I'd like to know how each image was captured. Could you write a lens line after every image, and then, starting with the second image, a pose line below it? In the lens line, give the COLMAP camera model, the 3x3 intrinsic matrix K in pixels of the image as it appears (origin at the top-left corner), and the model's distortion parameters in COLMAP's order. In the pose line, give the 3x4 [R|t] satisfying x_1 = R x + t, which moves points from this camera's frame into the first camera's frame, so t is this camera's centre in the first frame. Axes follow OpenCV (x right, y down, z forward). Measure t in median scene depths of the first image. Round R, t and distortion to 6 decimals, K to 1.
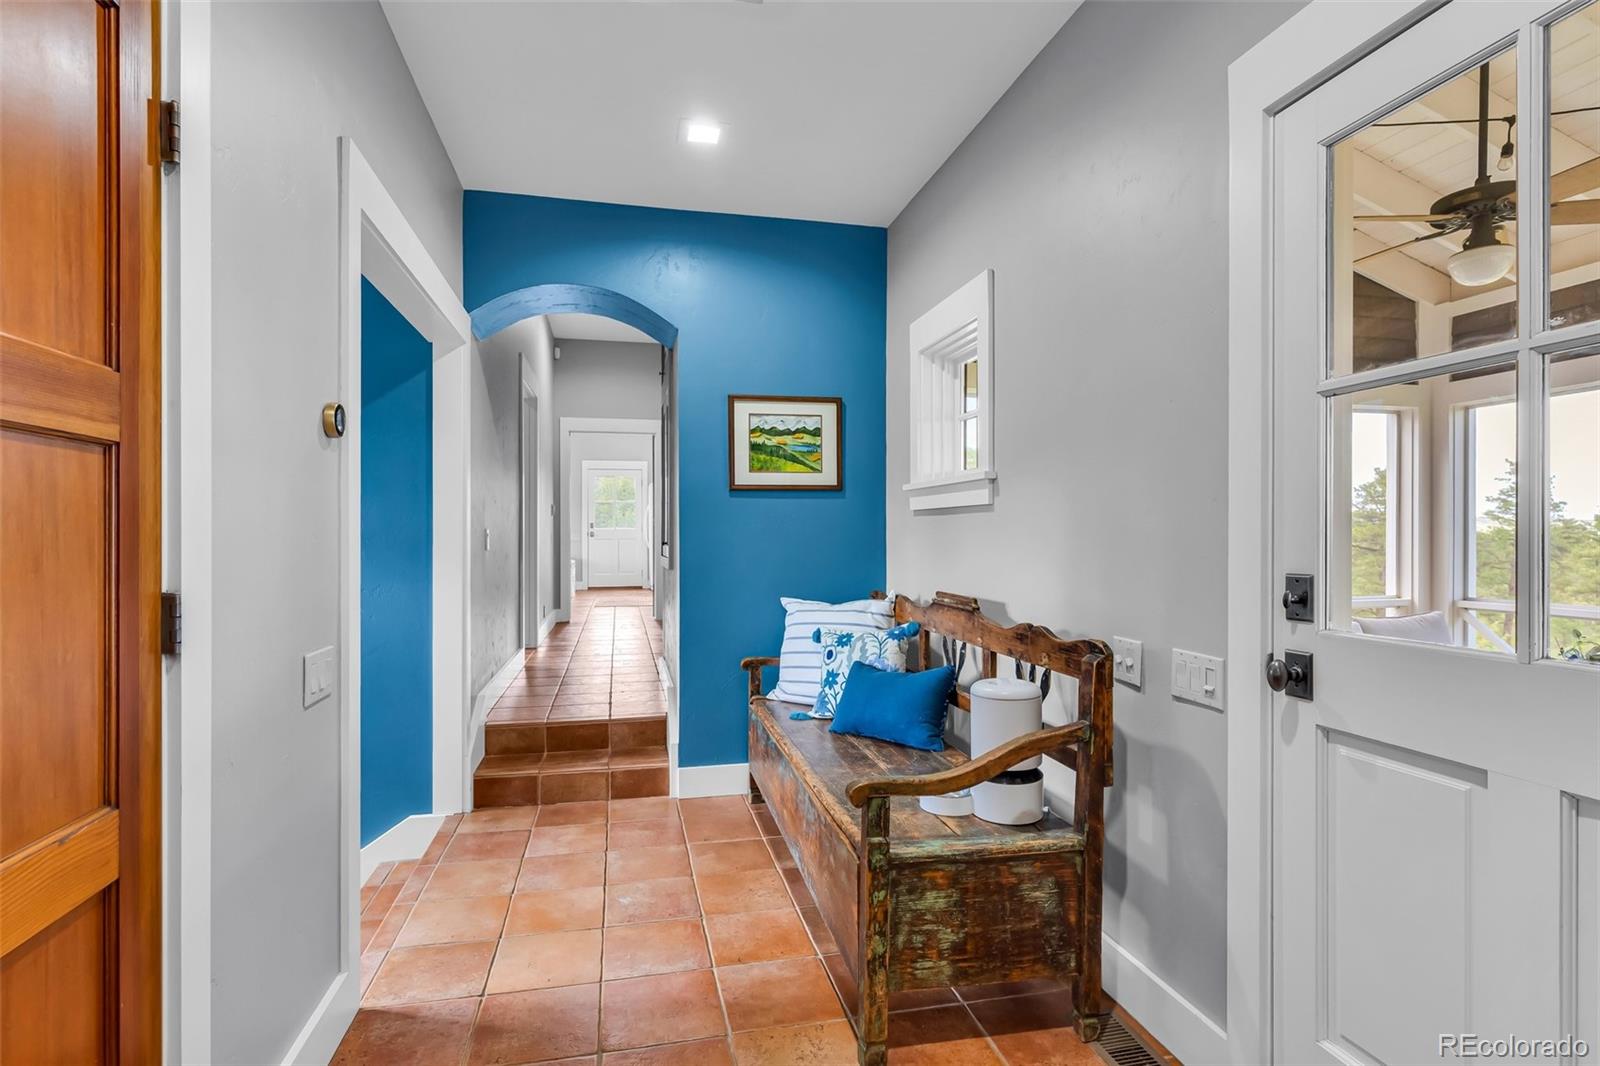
lens RADIAL K [[775.1, 0, 798.0], [0, 775.1, 532.8], [0, 0, 1]] dist [-0.018506, 0.000295]
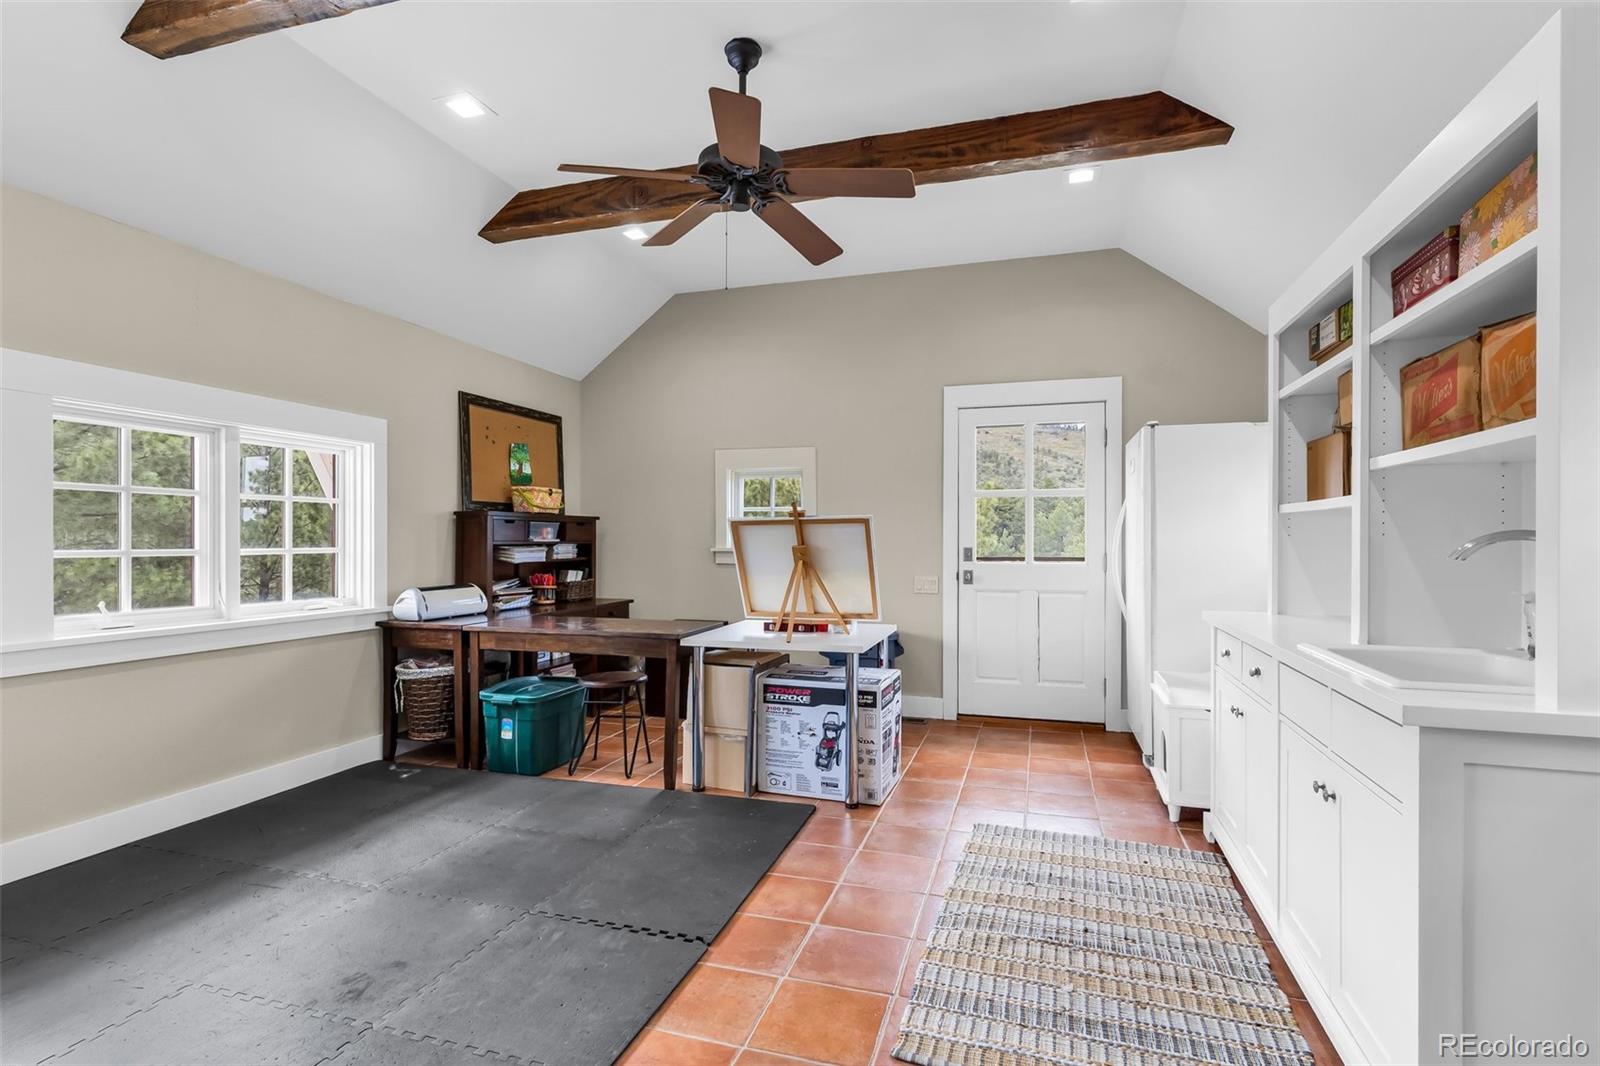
lens RADIAL K [[775.1, 0, 798.9], [0, 775.1, 535.6], [0, 0, 1]] dist [-0.018506, 0.000295]
pose [[0.866195, -0.000877, -0.499706, -0.146465], [-0.001849, 0.999986, -0.004960, -0.016653], [0.499703, 0.005220, 0.866181, 0.624048]]
